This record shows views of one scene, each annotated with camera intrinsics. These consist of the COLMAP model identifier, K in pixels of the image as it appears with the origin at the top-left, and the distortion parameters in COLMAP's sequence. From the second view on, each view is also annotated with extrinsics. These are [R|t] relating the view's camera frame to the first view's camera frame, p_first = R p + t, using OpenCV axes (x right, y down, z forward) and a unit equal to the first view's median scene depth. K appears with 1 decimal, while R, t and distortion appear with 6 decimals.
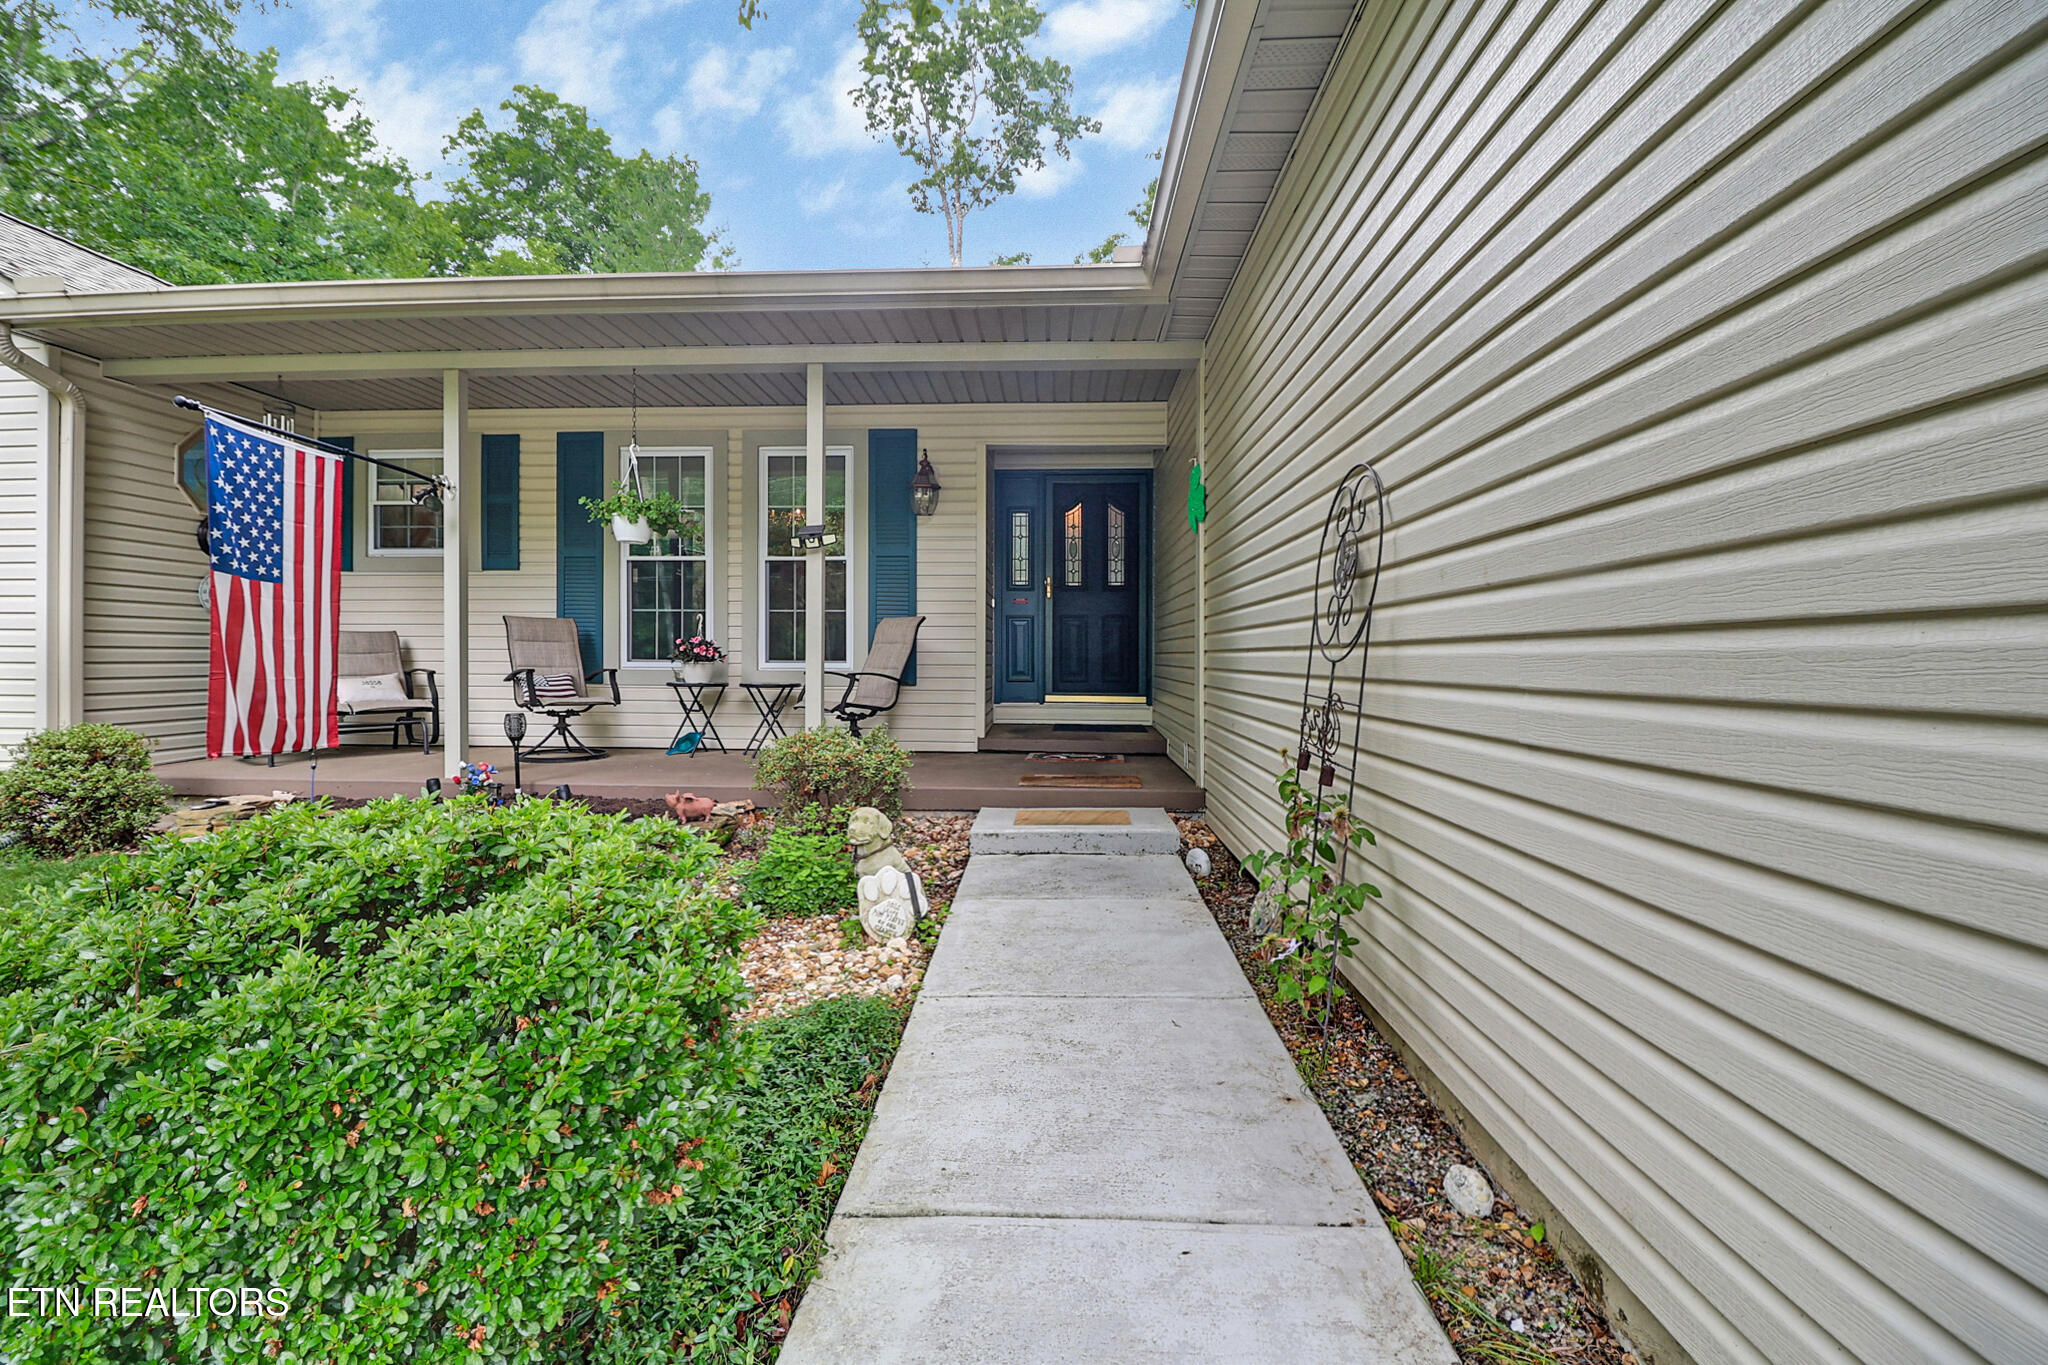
lens RADIAL K [[929.9, 0, 1008.7], [0, 929.9, 675.8], [0, 0, 1]] dist [-0.004094, -0.005757]
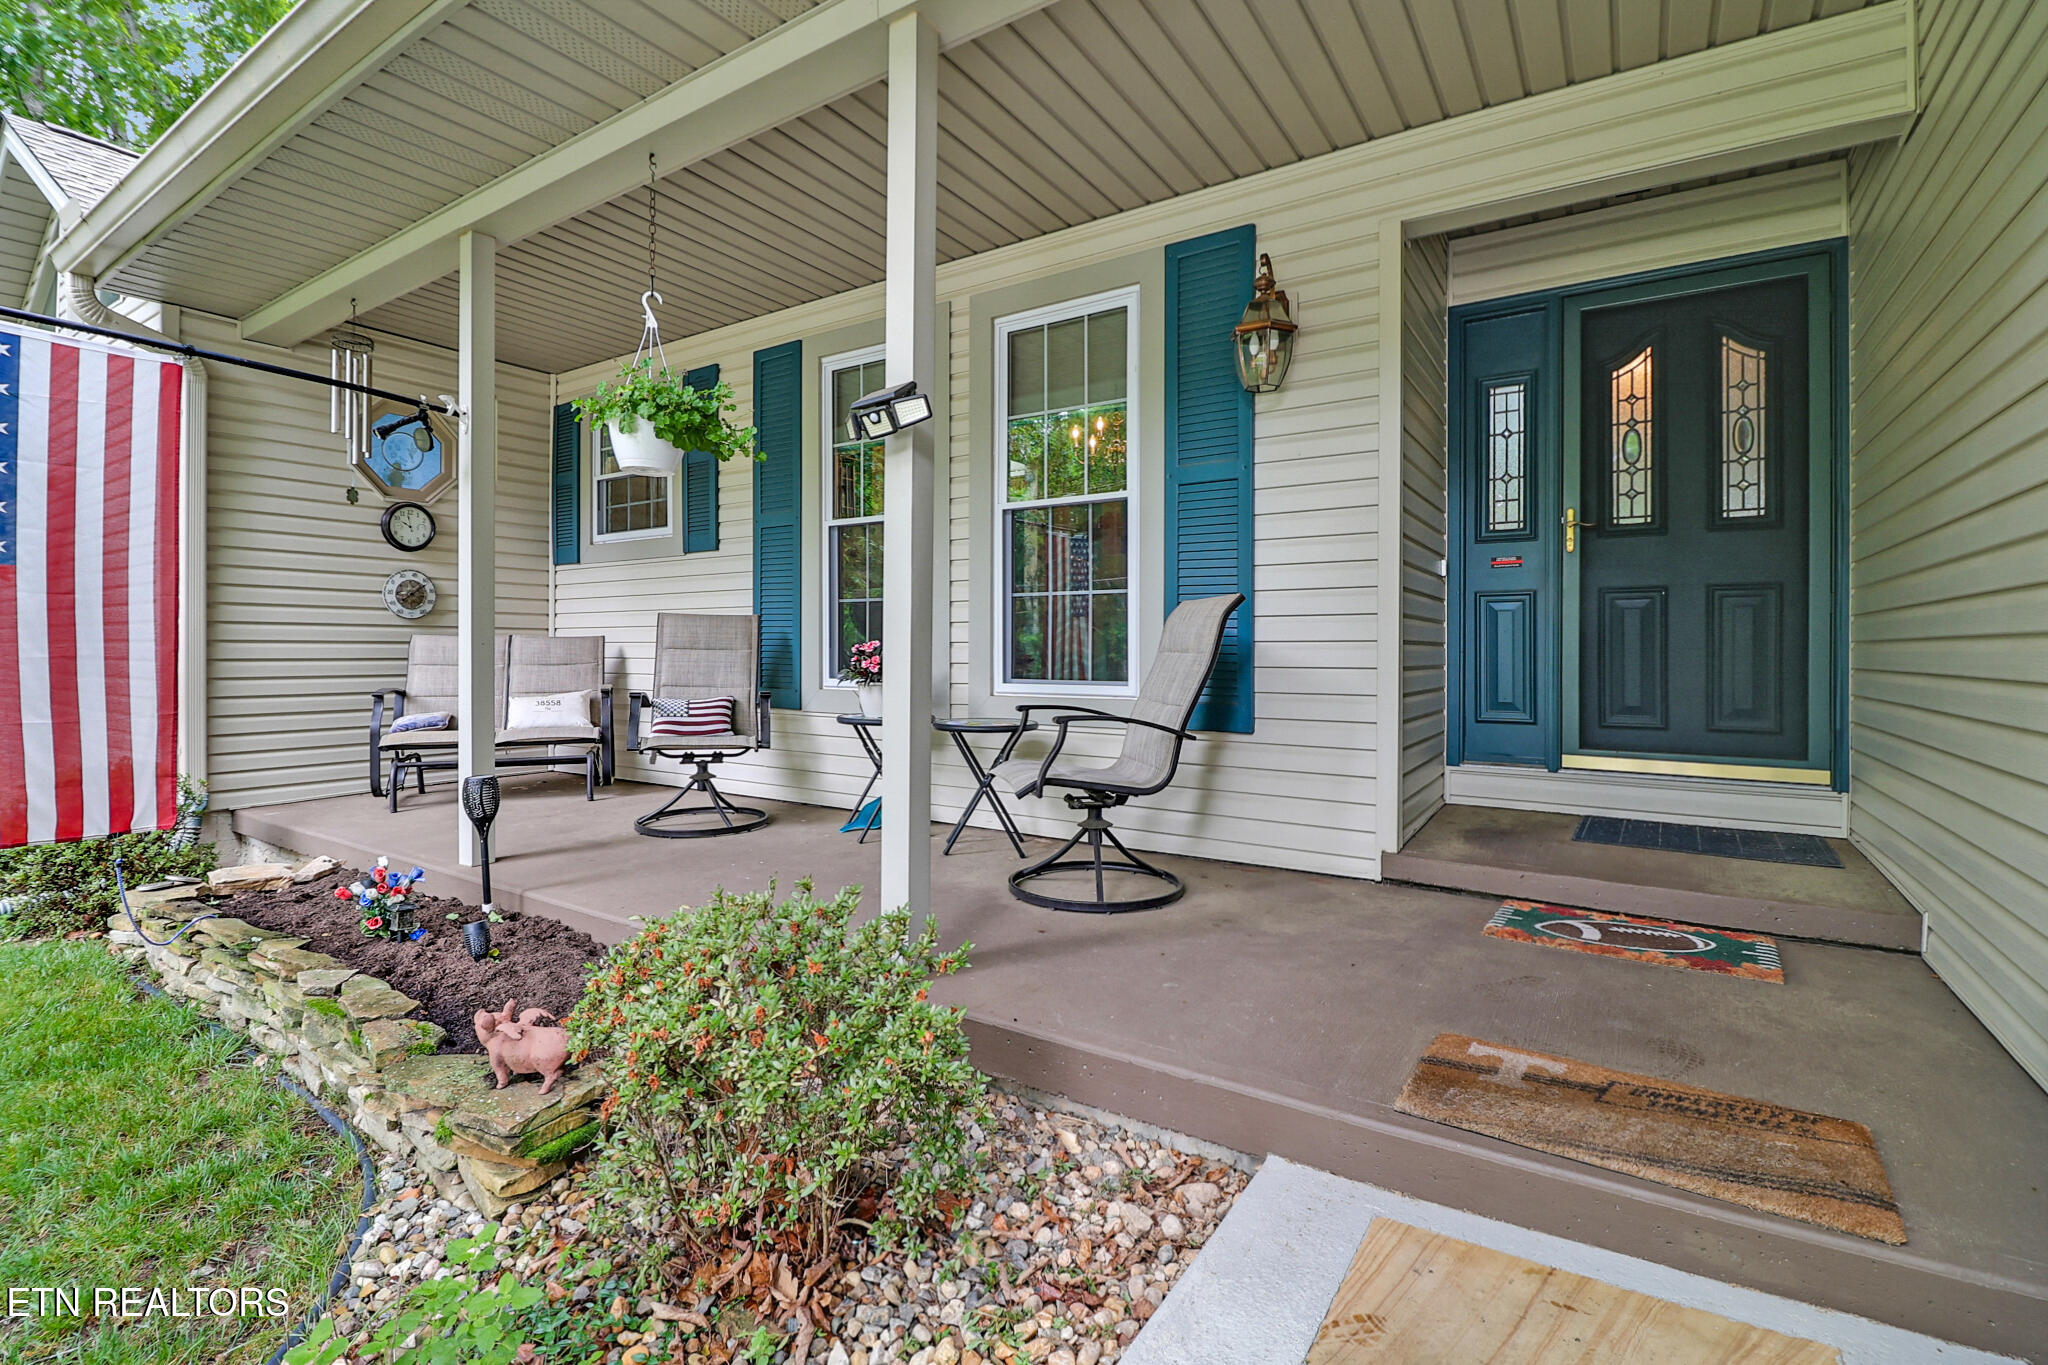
lens RADIAL K [[929.9, 0, 1024.8], [0, 929.9, 660.9], [0, 0, 1]] dist [-0.004094, -0.005757]
pose [[0.863970, 0.003075, -0.503534, 0.046171], [-0.009111, 0.999913, -0.009527, -0.022853], [0.503461, 0.012819, 0.863923, 0.497680]]
